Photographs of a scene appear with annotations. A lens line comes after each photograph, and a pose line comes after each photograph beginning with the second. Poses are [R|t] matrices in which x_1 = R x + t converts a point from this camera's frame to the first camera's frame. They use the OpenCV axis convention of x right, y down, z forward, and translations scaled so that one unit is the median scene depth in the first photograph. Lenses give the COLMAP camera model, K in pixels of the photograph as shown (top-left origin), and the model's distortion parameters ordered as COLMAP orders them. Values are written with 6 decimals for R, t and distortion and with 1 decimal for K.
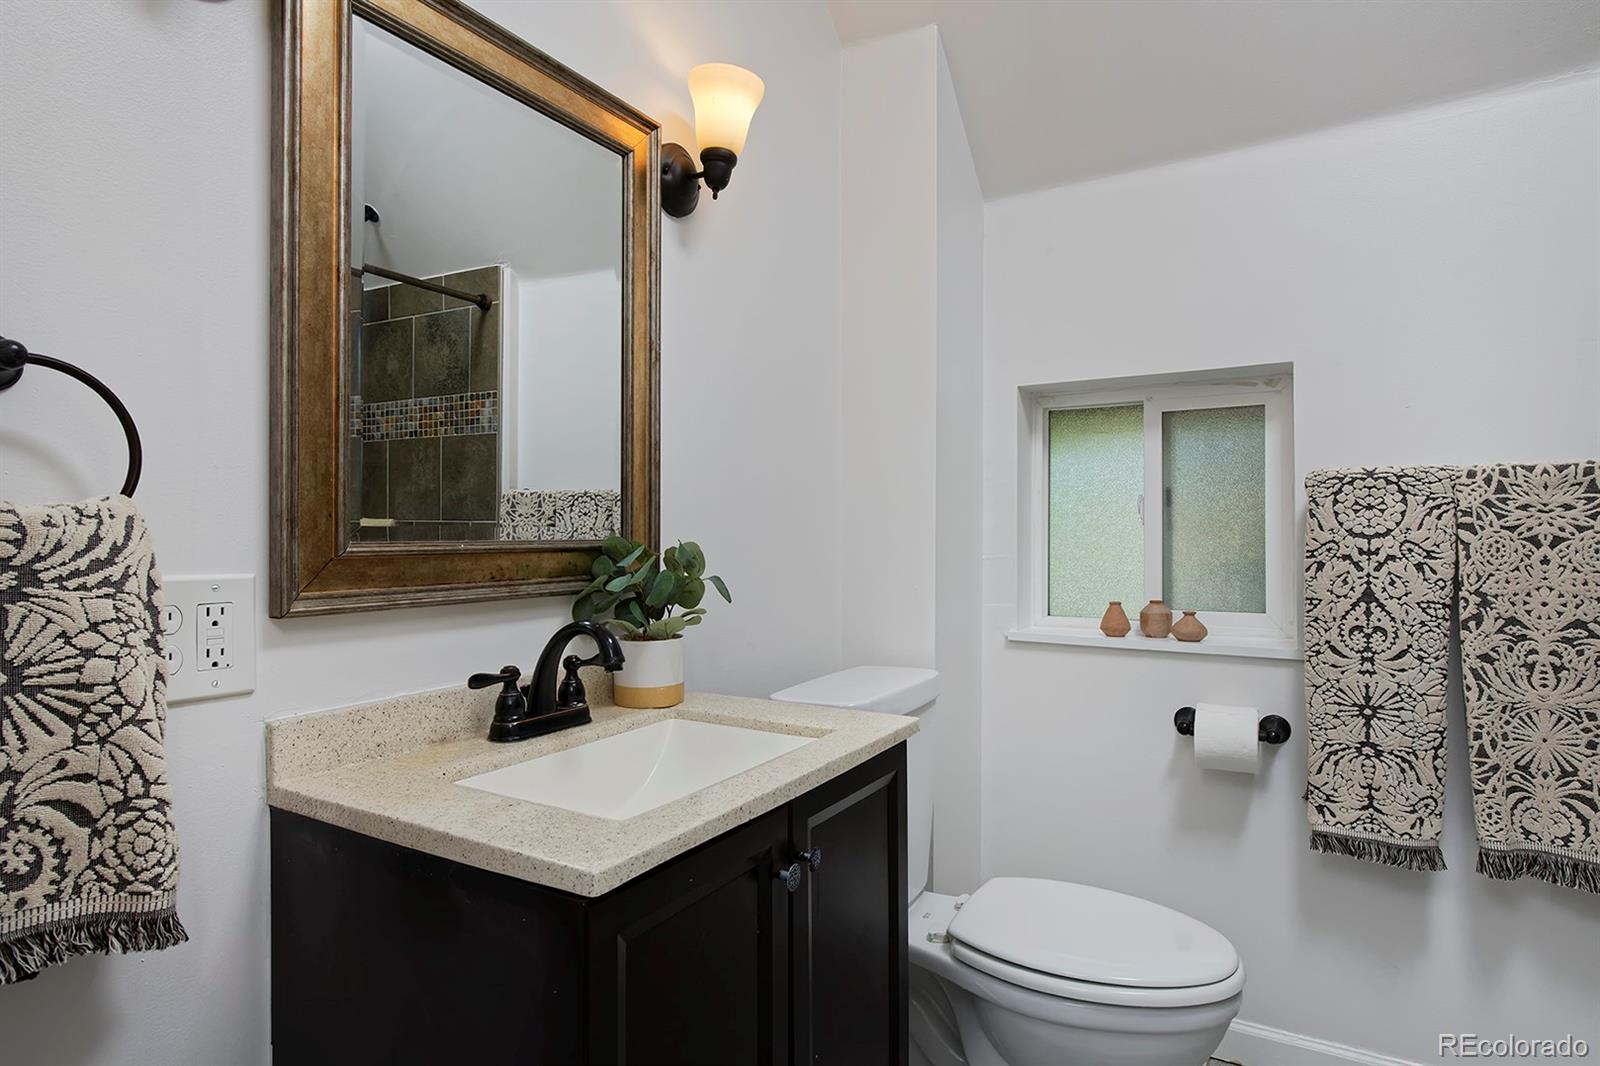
lens RADIAL K [[899.2, 0, 795.7], [0, 899.2, 527.4], [0, 0, 1]] dist [0.007995, 0.000377]
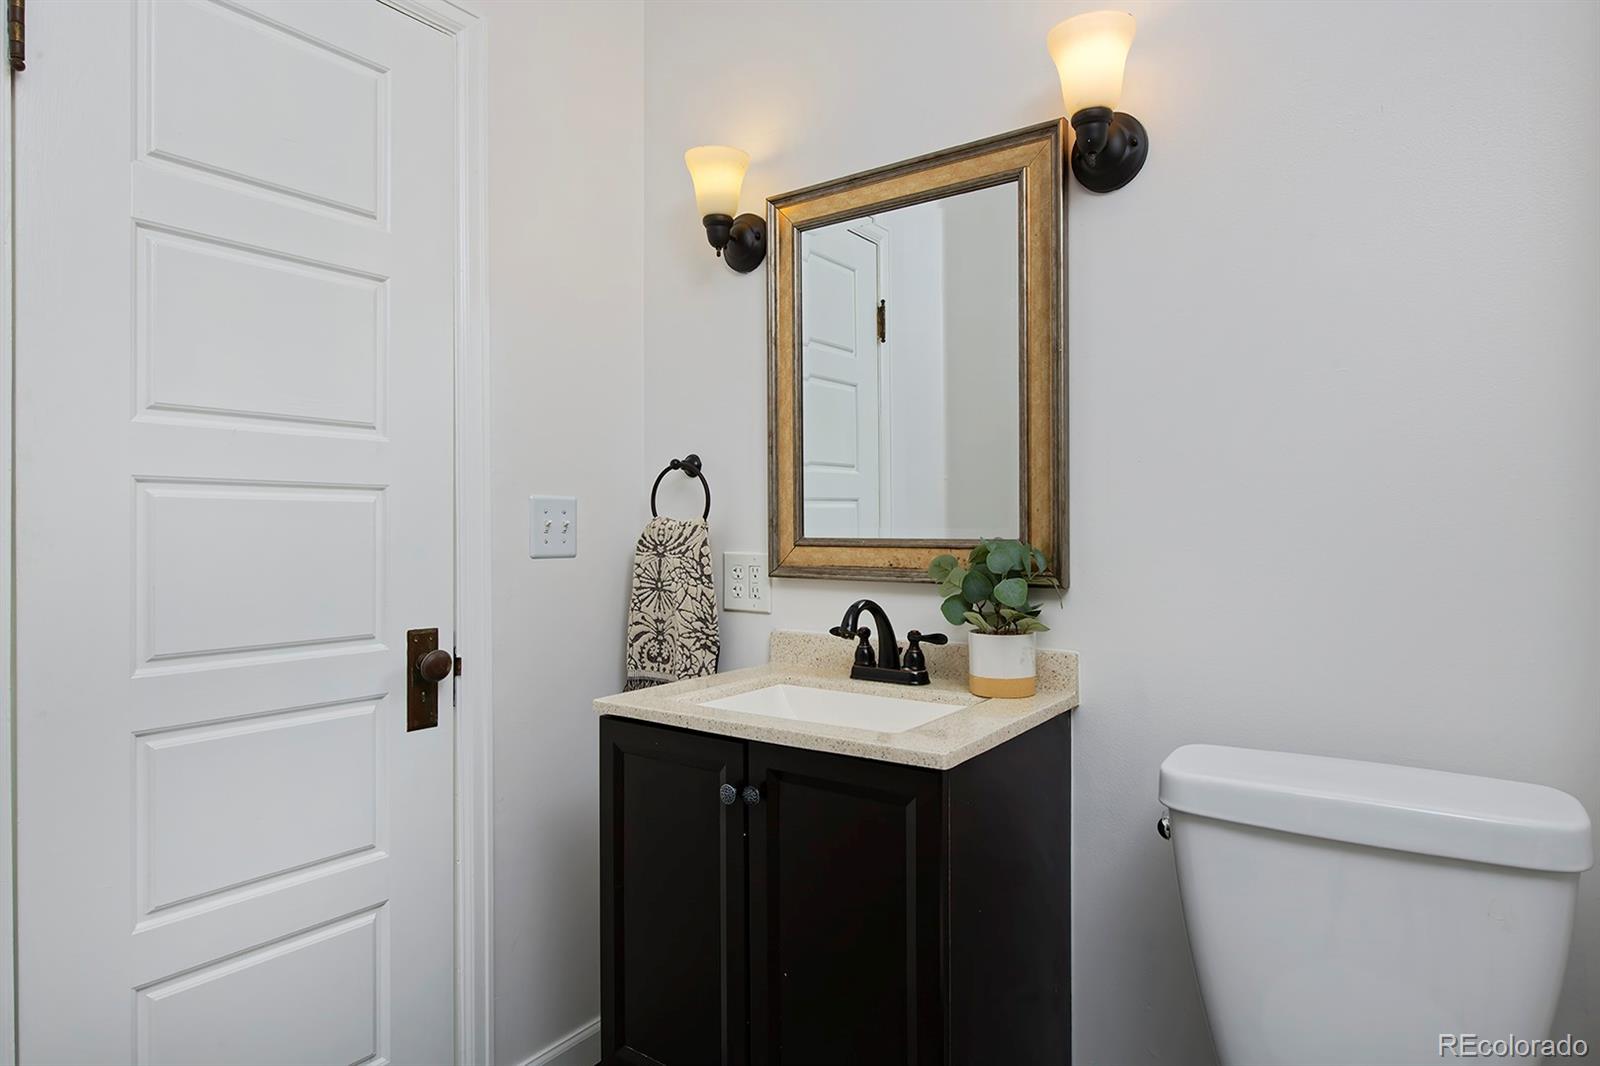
lens RADIAL K [[899.2, 0, 796.4], [0, 899.2, 536.3], [0, 0, 1]] dist [0.007995, 0.000377]
pose [[-0.102701, 0.004450, -0.994702, 1.960161], [0.003169, 0.999986, 0.004146, 0.009726], [0.994707, -0.002727, -0.102713, 1.855806]]
